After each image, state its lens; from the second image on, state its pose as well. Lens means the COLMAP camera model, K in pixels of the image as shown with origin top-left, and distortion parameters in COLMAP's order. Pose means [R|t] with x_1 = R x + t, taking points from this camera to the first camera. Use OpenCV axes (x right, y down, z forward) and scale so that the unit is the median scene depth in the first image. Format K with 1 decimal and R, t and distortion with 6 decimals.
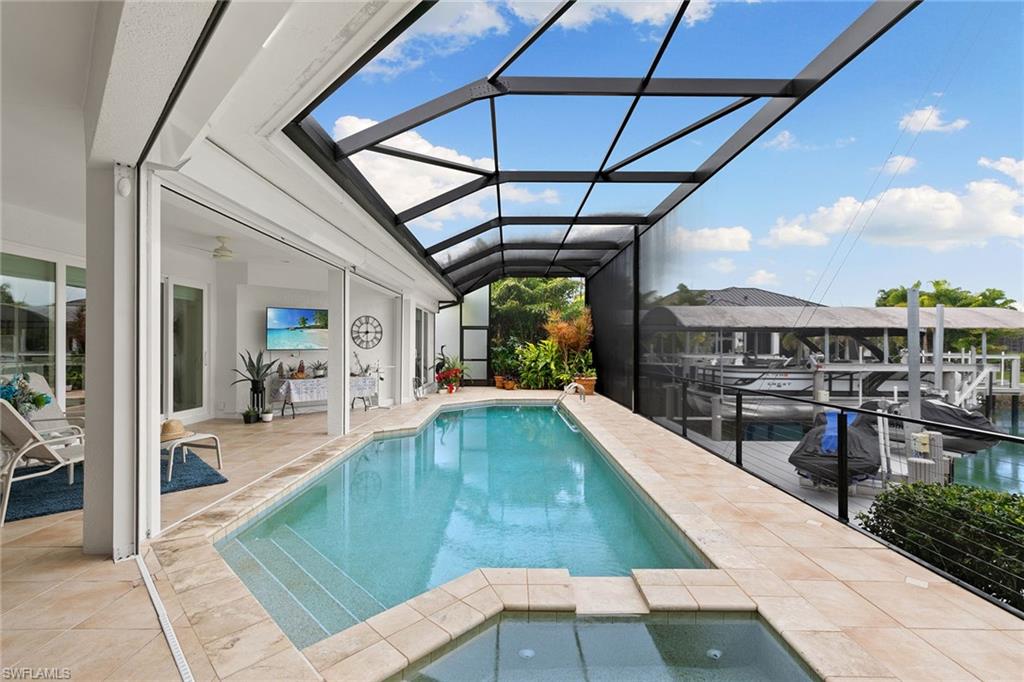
lens RADIAL K [[465.6, 0, 515.5], [0, 465.6, 337.6], [0, 0, 1]] dist [0.008183, 0.000540]
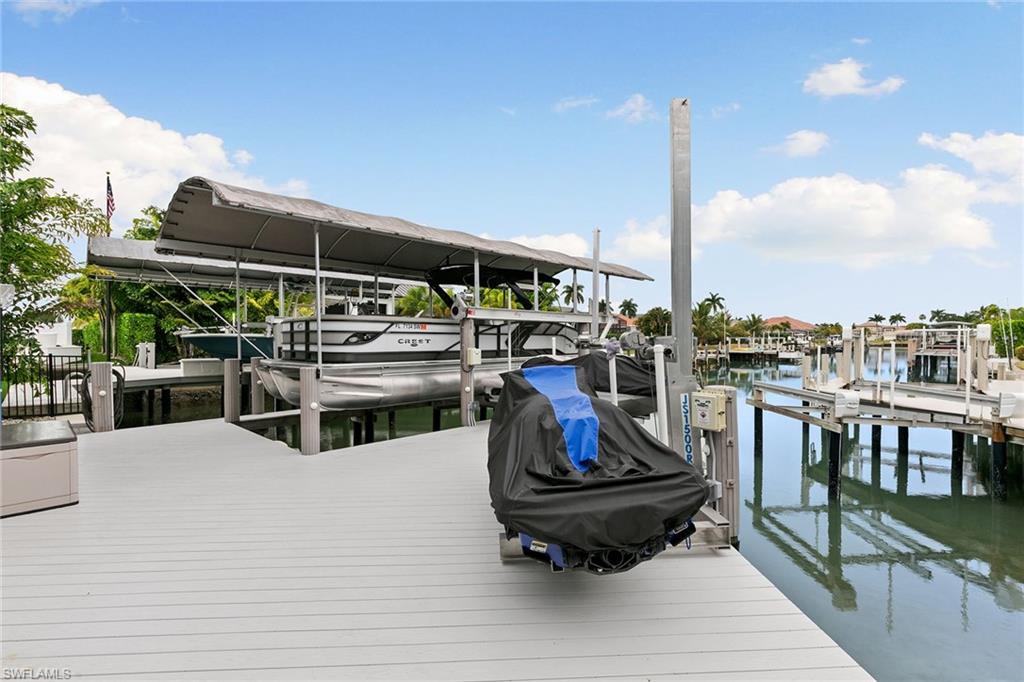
lens RADIAL K [[465.6, 0, 510.9], [0, 465.6, 336.9], [0, 0, 1]] dist [0.008183, 0.000540]
pose [[0.718300, -0.006191, 0.695705, 0.226582], [-0.003655, 0.999913, 0.012671, 0.083902], [-0.695723, -0.011644, 0.718215, 0.464597]]
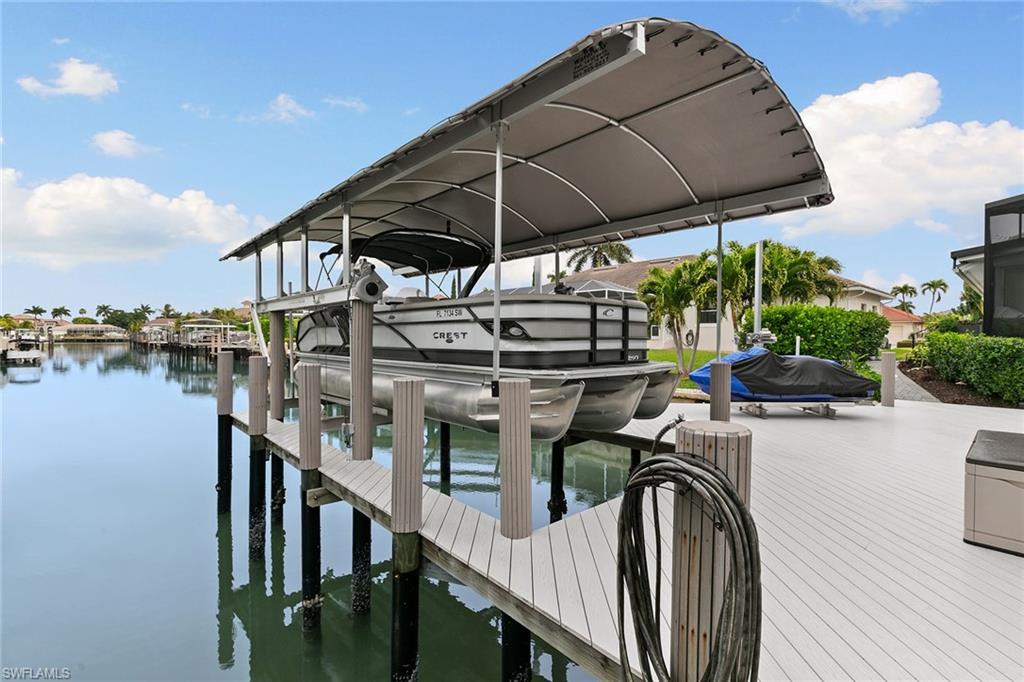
lens RADIAL K [[465.6, 0, 516.8], [0, 465.6, 342.4], [0, 0, 1]] dist [0.008183, 0.000540]
pose [[-0.640011, -0.023002, 0.768021, 0.193292], [-0.019155, 0.999719, 0.013979, 0.099867], [-0.768127, -0.005764, -0.640272, 1.377987]]
